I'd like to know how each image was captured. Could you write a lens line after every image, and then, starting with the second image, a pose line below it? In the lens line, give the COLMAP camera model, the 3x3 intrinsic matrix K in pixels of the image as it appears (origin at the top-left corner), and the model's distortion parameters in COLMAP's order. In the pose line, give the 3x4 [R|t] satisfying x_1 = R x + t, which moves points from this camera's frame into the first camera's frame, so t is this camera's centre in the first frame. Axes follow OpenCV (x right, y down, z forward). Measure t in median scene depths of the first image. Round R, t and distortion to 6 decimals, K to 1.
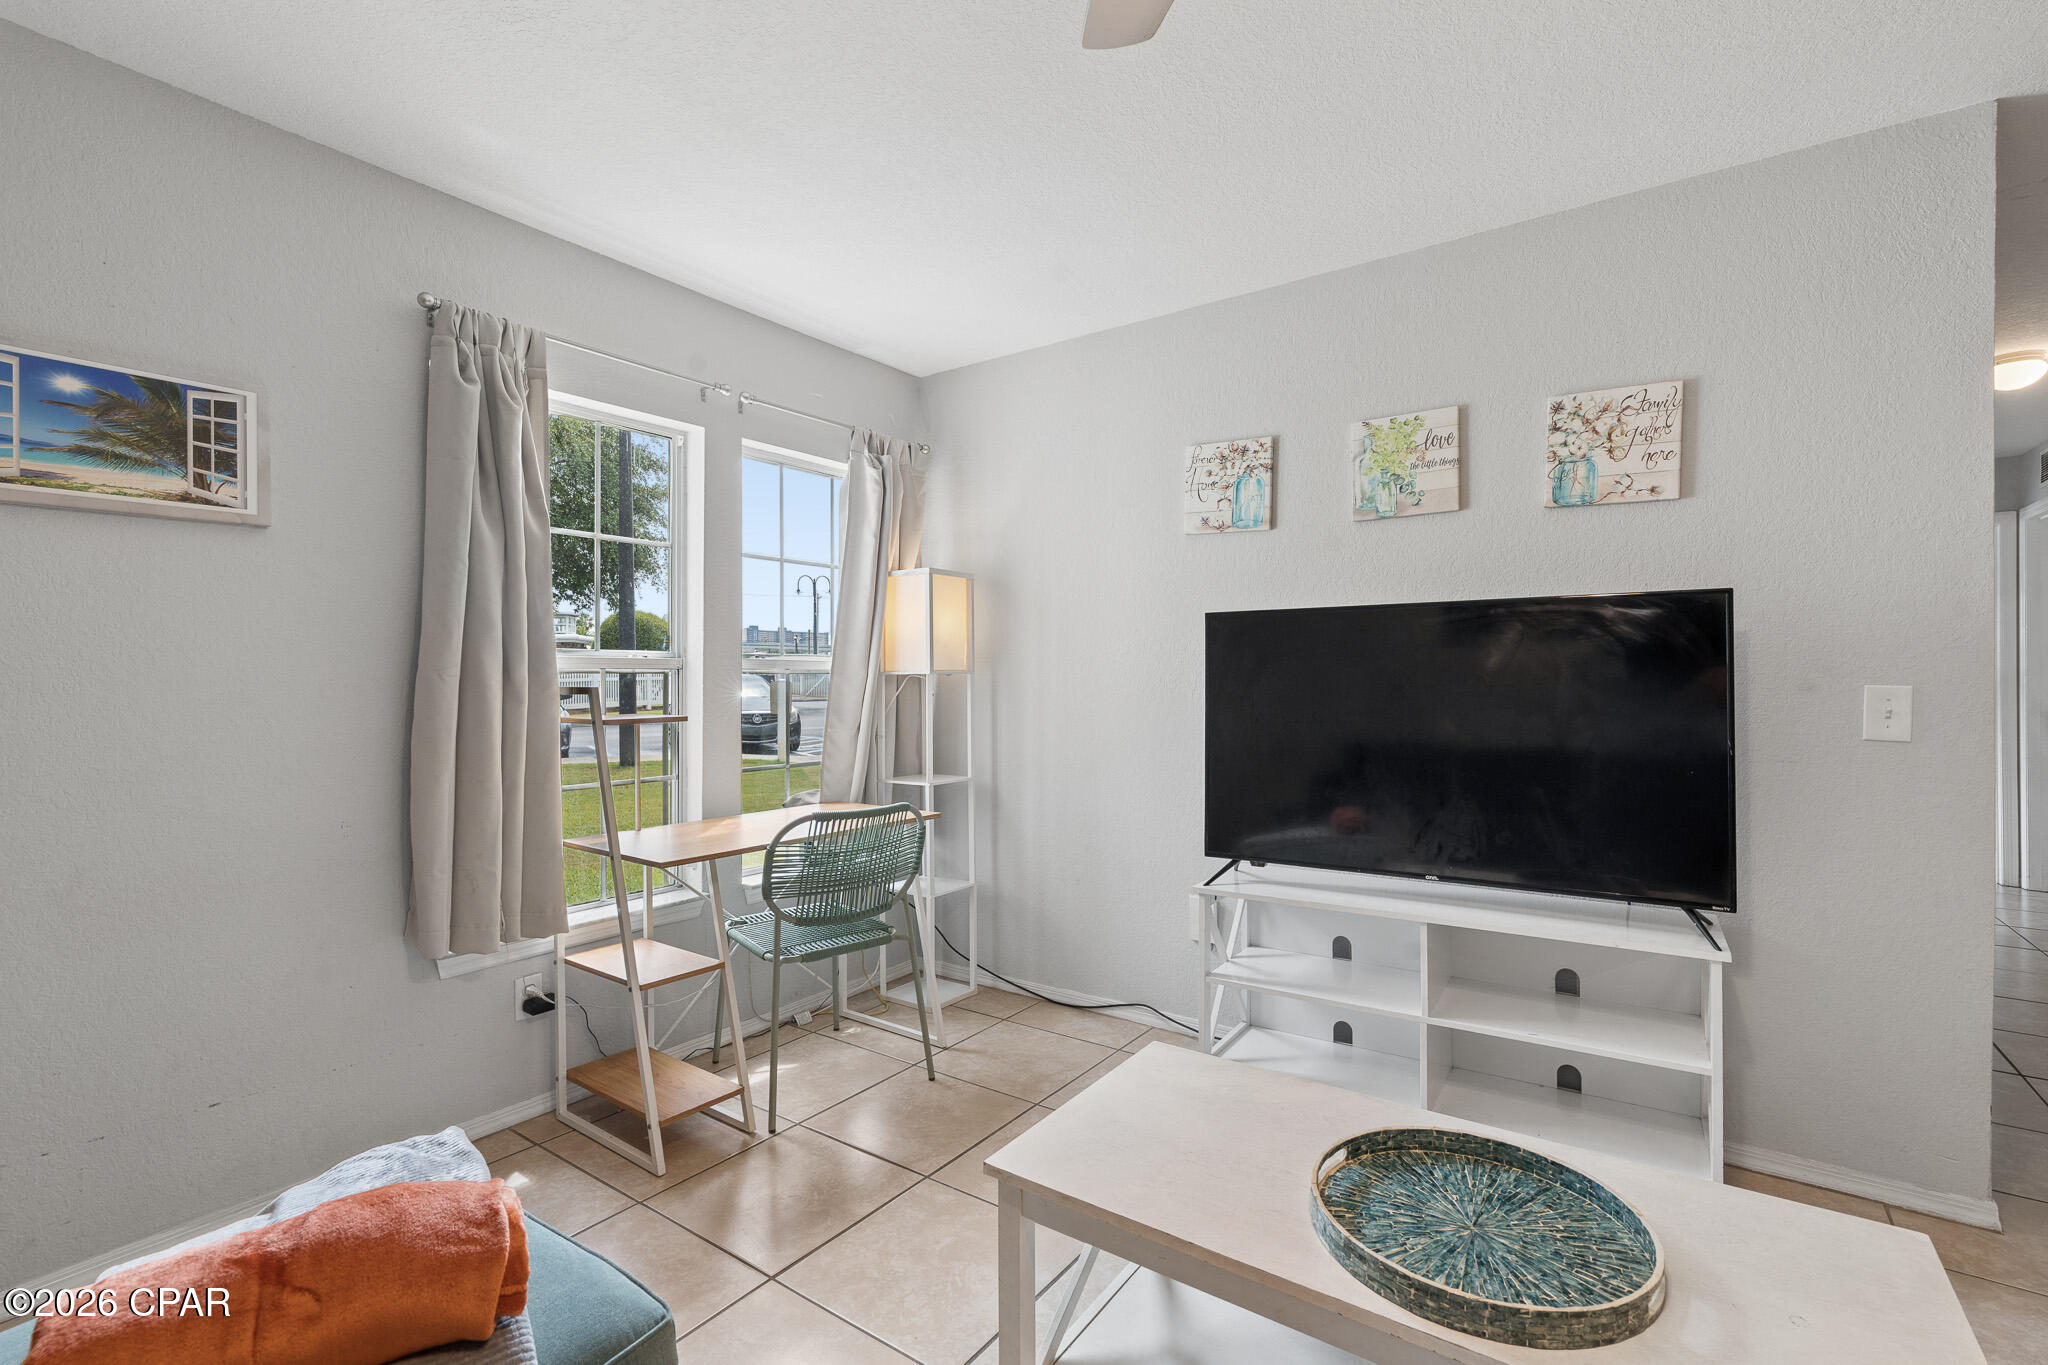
lens RADIAL K [[920.3, 0, 1028.0], [0, 920.3, 674.6], [0, 0, 1]] dist [-0.007579, 0.002689]
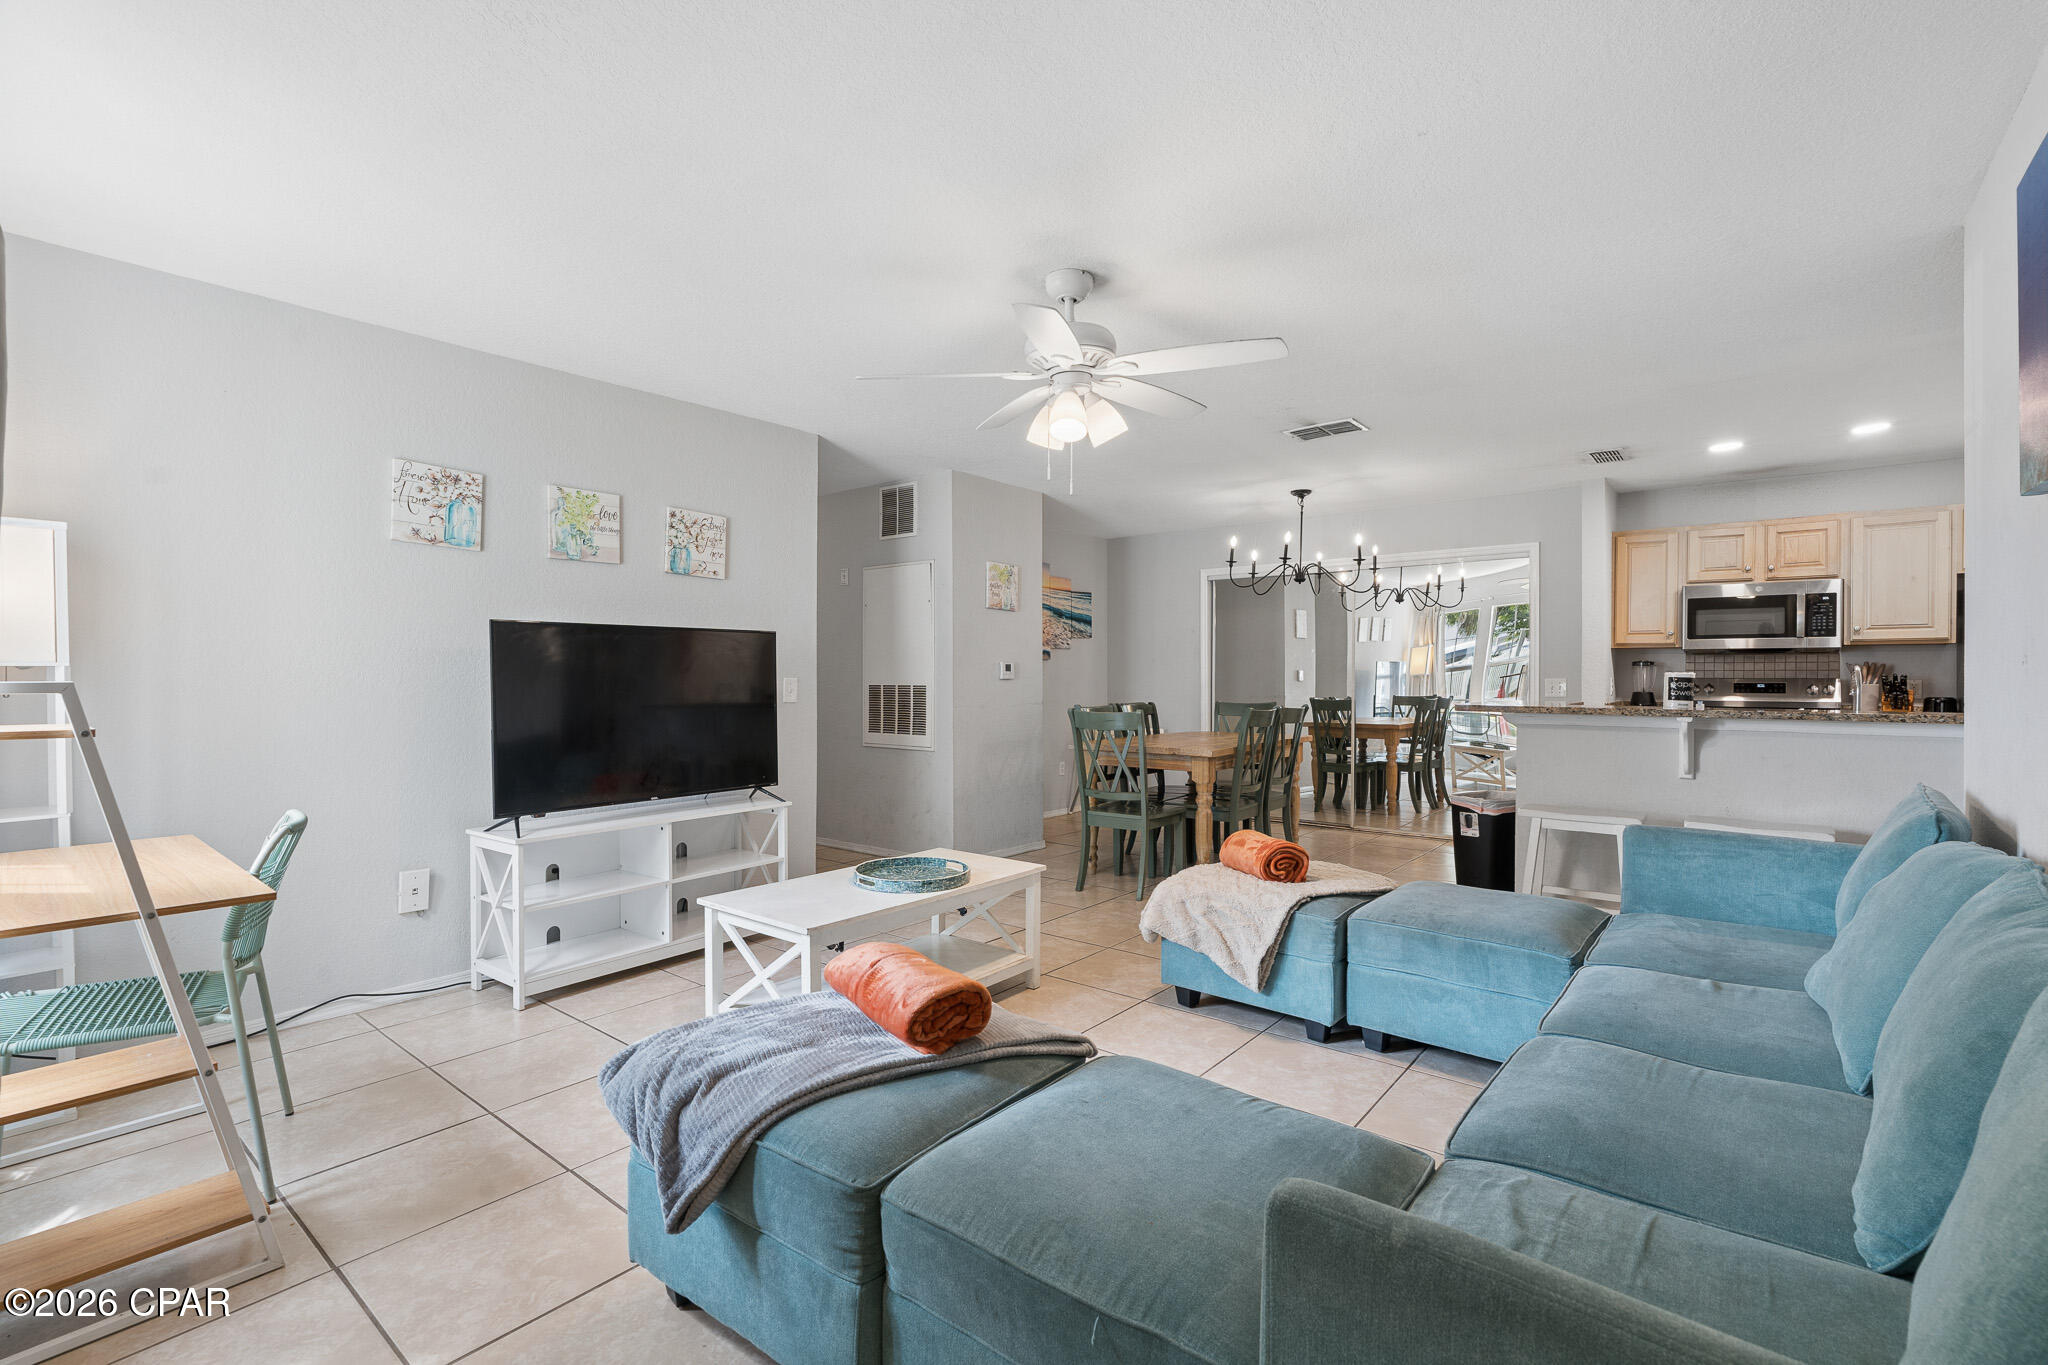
lens RADIAL K [[920.3, 0, 1024.1], [0, 920.3, 685.6], [0, 0, 1]] dist [-0.007579, 0.002689]
pose [[0.061378, -0.008579, 0.998078, -1.048621], [-0.003264, 0.999956, 0.008796, 0.007509], [-0.998109, -0.003798, 0.061347, 0.242858]]
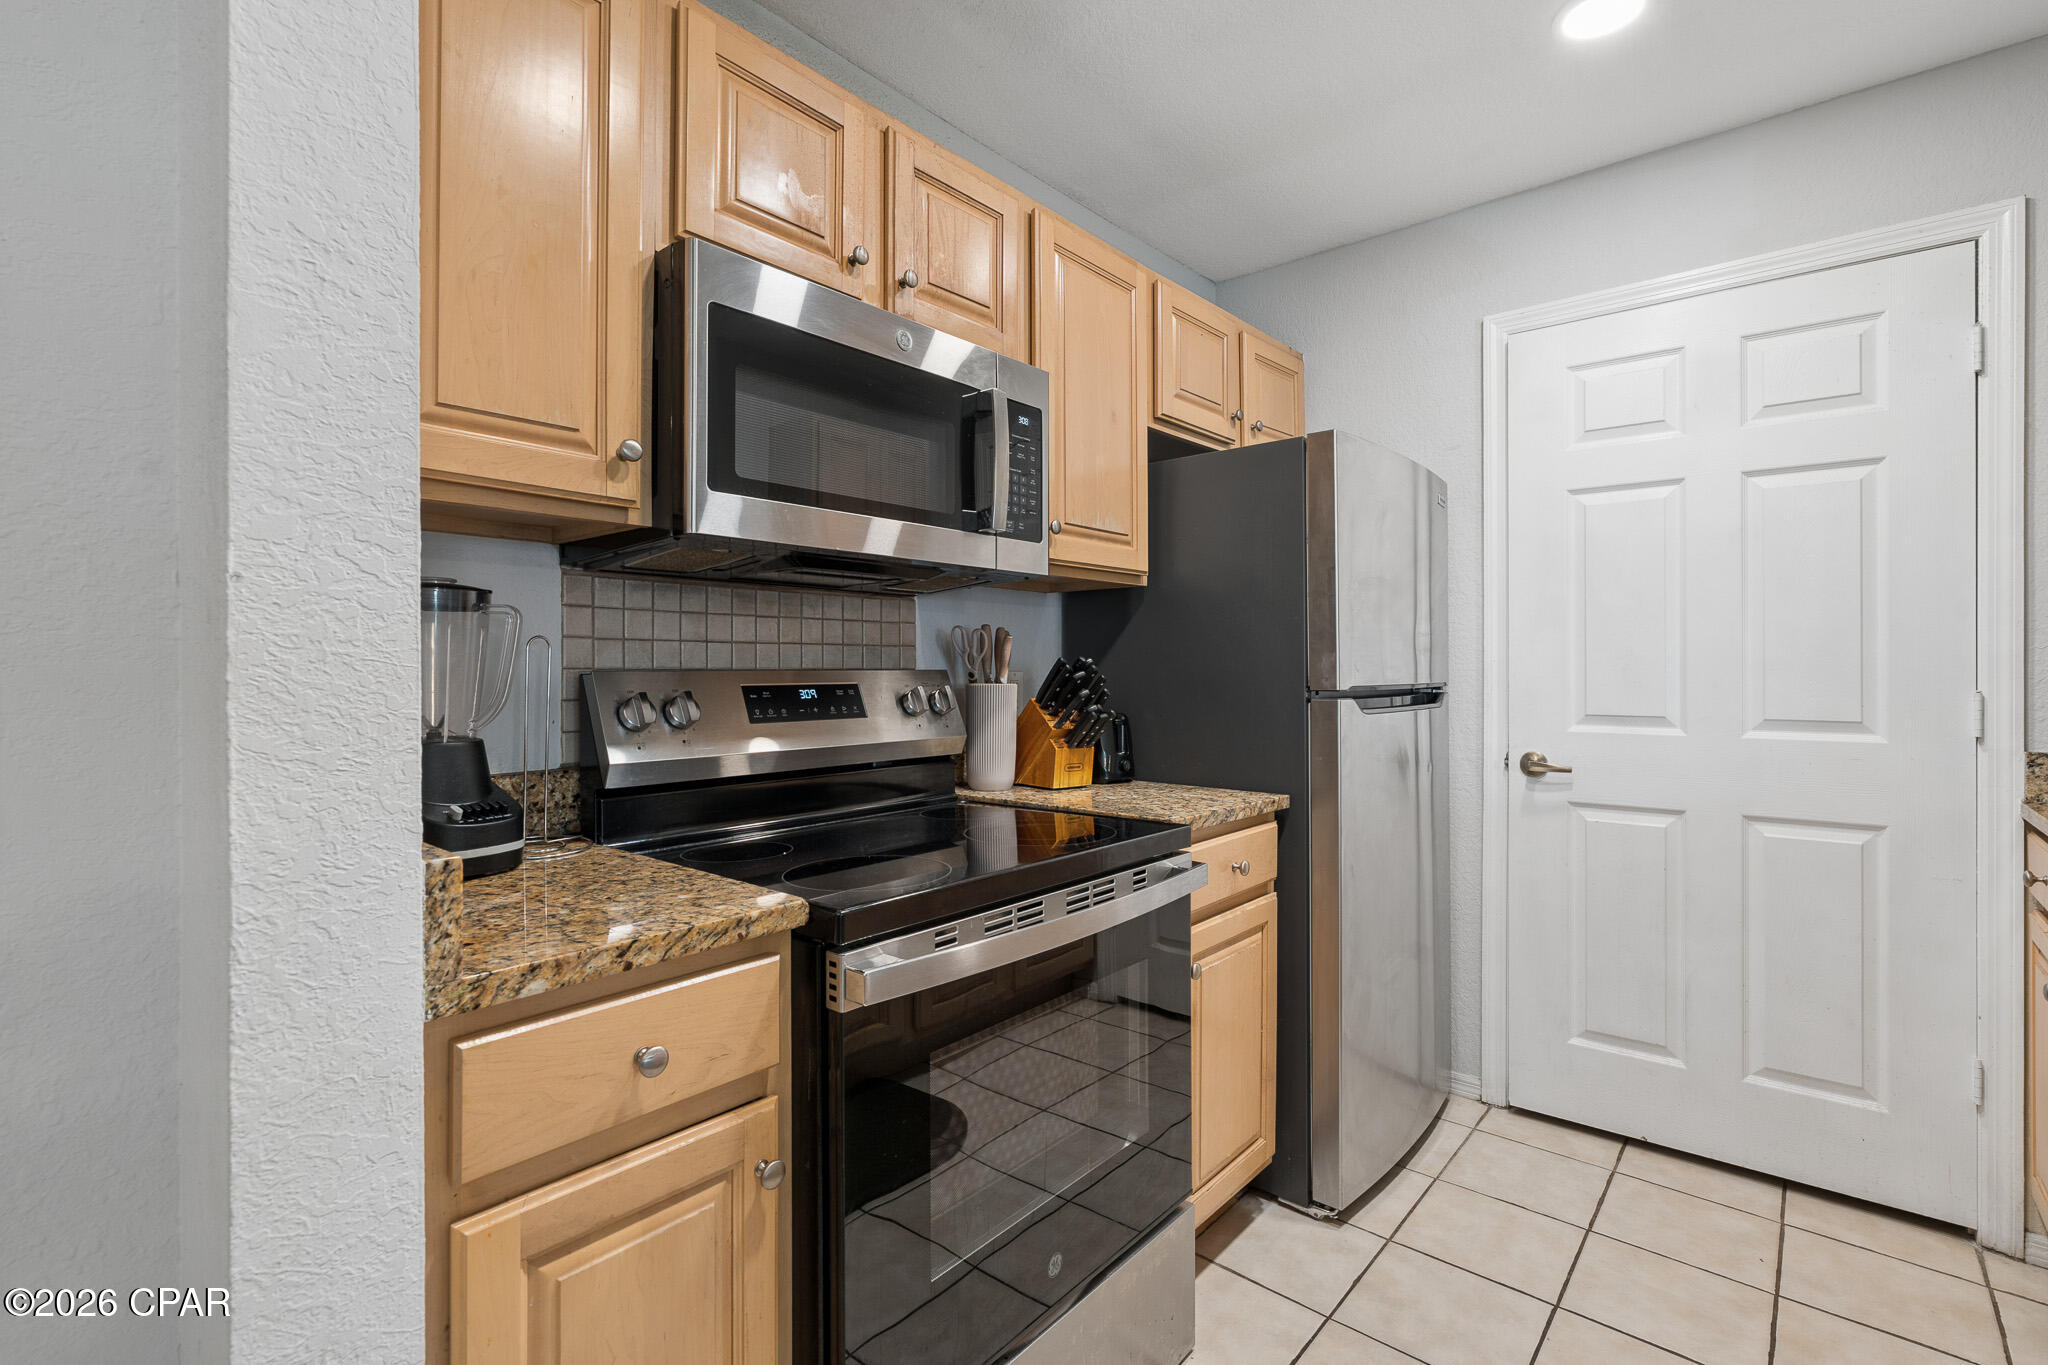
lens RADIAL K [[920.3, 0, 1023.4], [0, 920.3, 665.8], [0, 0, 1]] dist [-0.007579, 0.002689]
pose [[-0.994958, 0.000192, 0.100295, 1.115544], [-0.000139, 0.999995, -0.003295, 0.003700], [-0.100295, -0.003292, -0.994952, -0.794905]]
